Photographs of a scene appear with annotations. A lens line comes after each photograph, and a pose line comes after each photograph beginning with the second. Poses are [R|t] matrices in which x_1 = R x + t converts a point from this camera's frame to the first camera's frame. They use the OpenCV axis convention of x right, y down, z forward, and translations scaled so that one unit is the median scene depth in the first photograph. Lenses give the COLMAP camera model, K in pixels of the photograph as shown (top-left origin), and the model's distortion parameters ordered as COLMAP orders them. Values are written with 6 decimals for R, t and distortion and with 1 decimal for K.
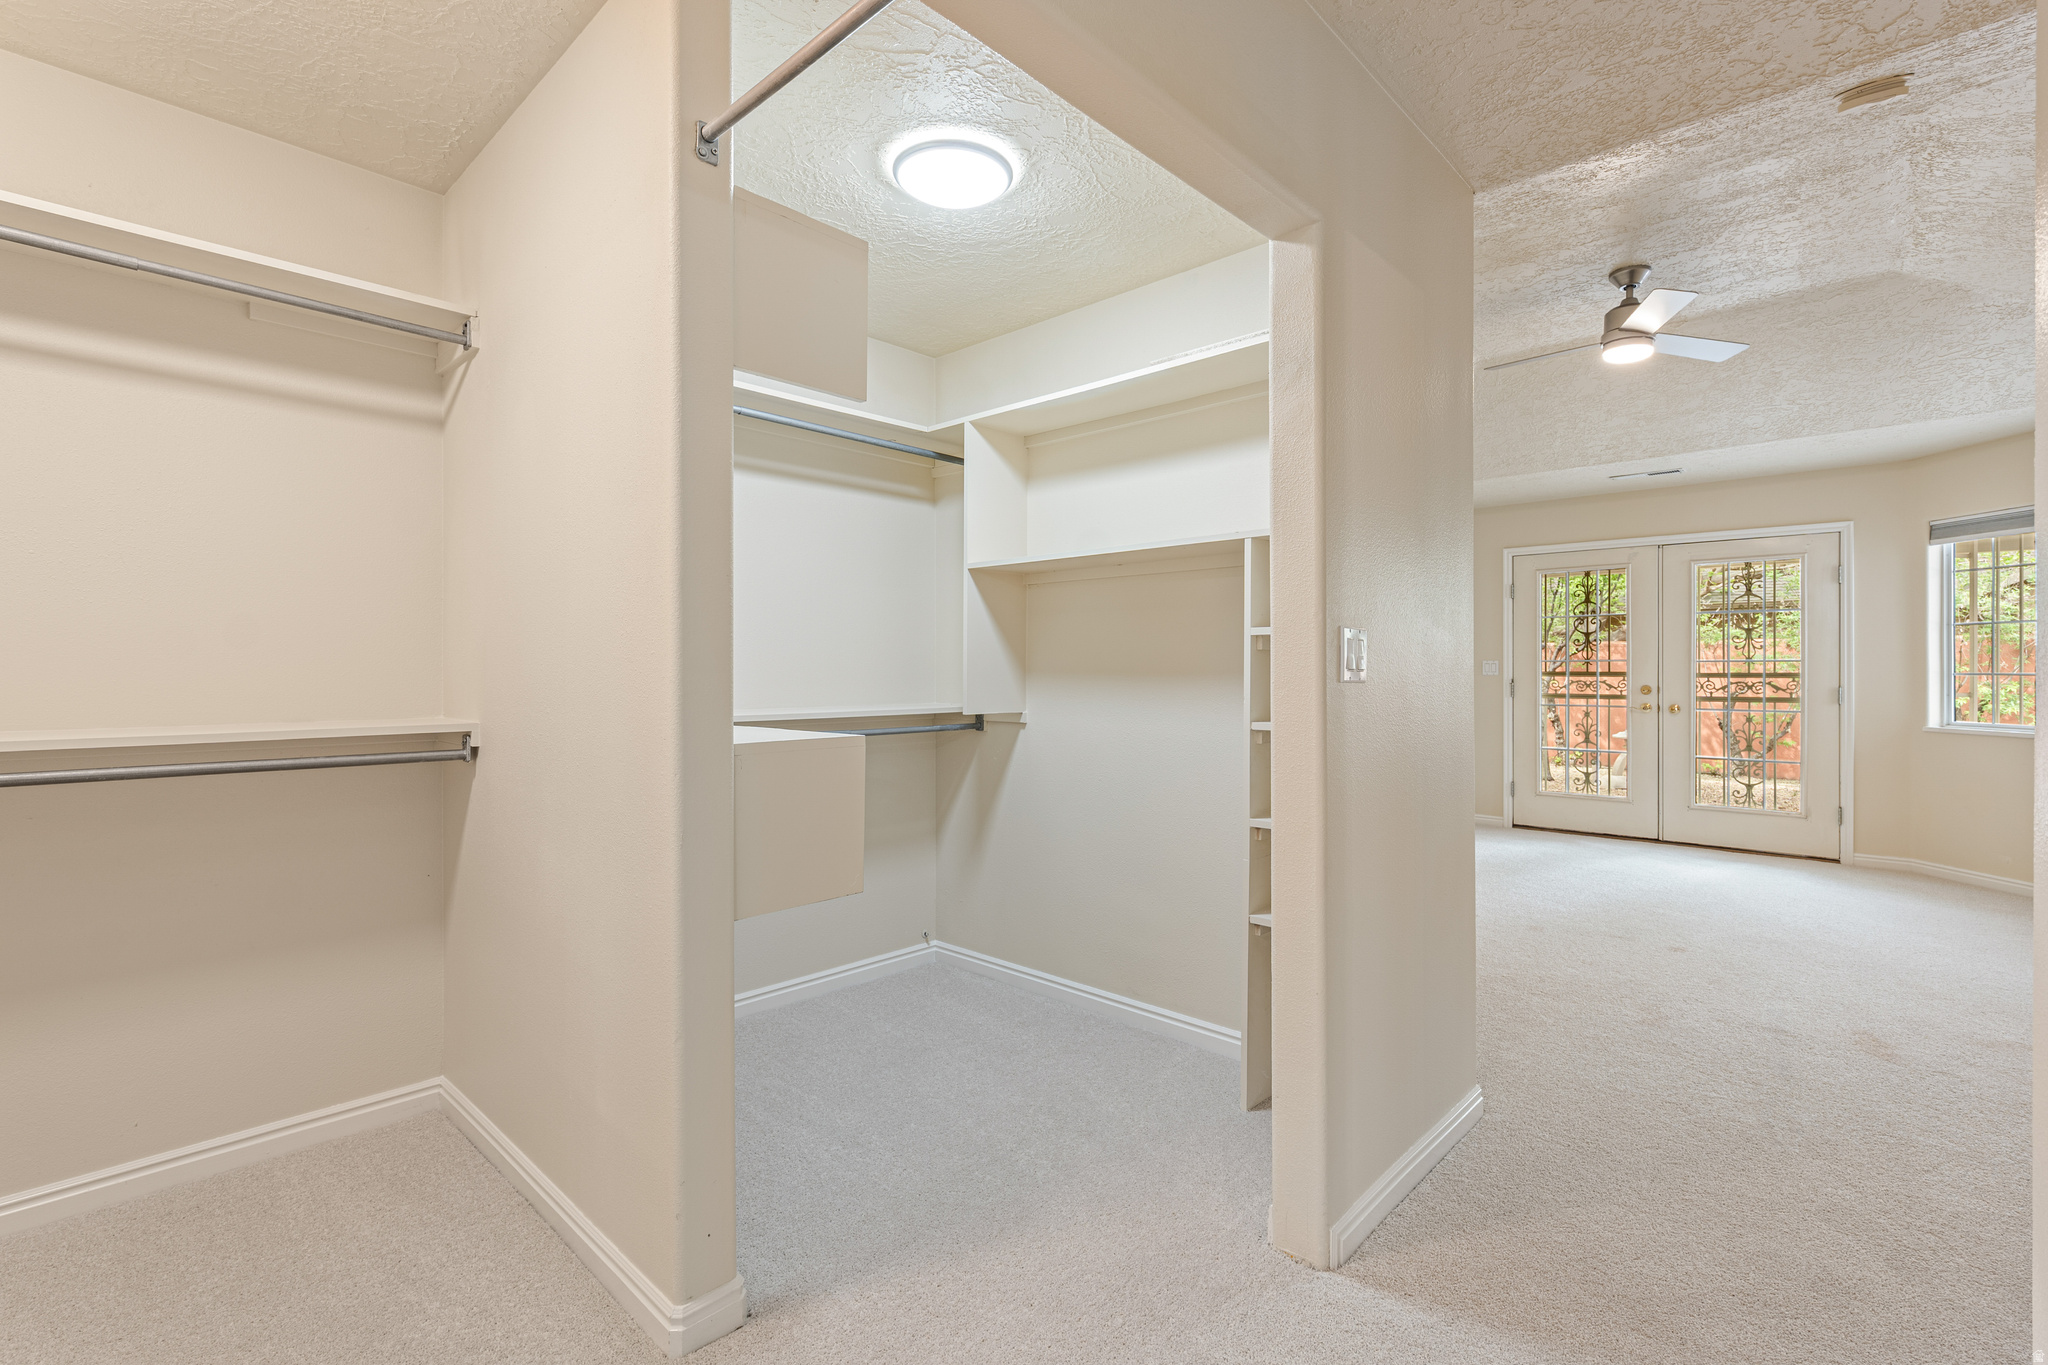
lens RADIAL K [[937.3, 0, 1021.3], [0, 937.3, 677.3], [0, 0, 1]] dist [0.001516, -0.000726]
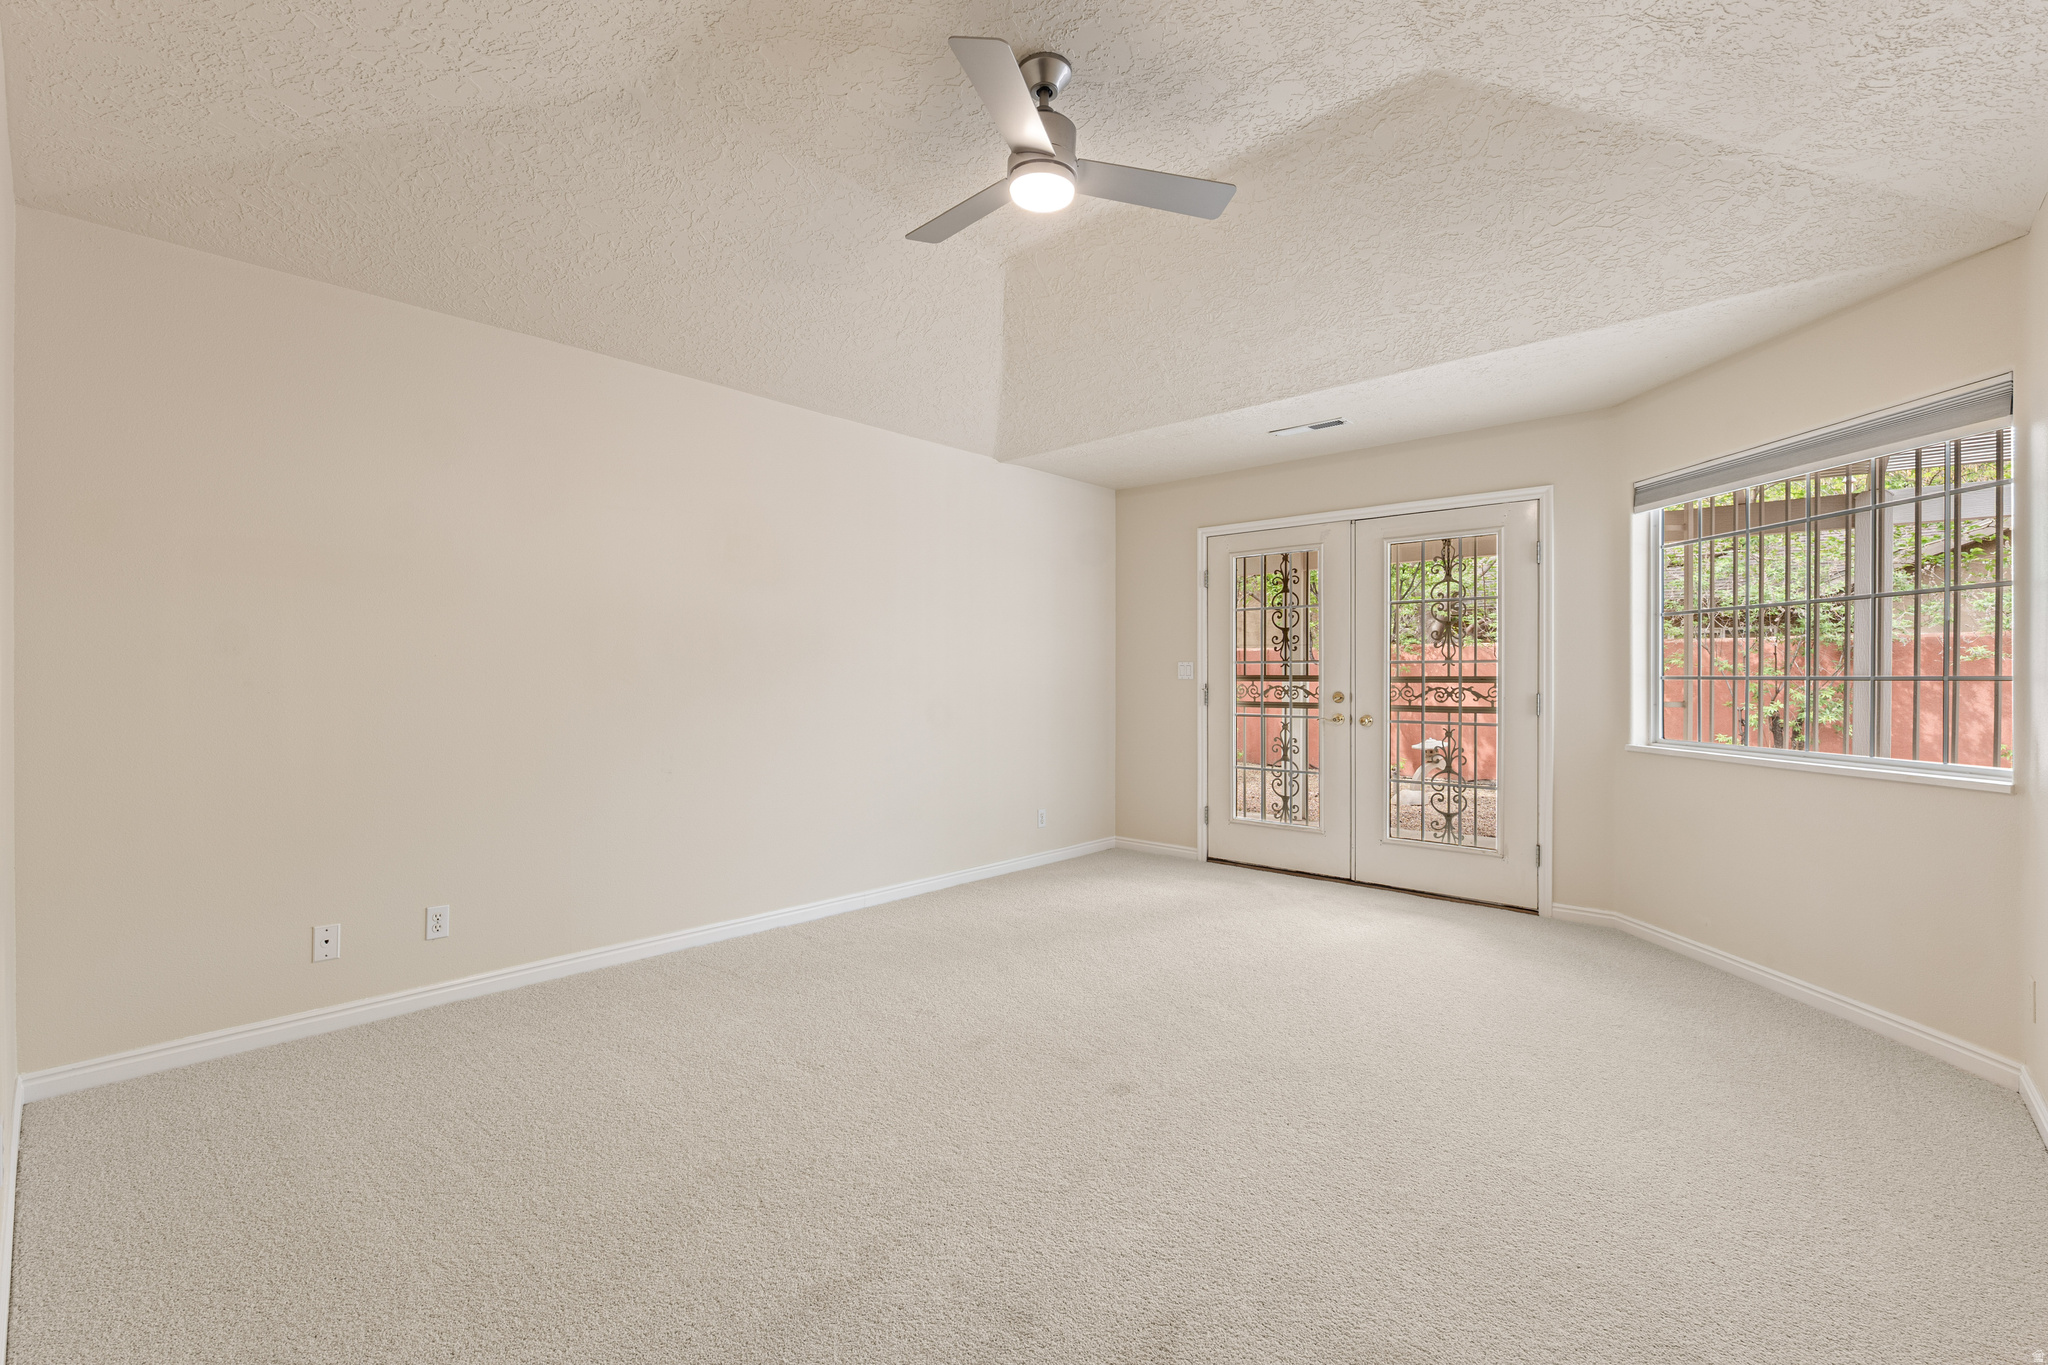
lens RADIAL K [[891.6, 0, 1026.5], [0, 891.6, 683.5], [0, 0, 1]] dist [-0.002940, 0.000033]
pose [[0.999849, 0.000345, 0.017403, 0.396777], [-0.000347, 1.000000, 0.000128, 0.001463], [-0.017403, -0.000134, 0.999849, 0.234686]]
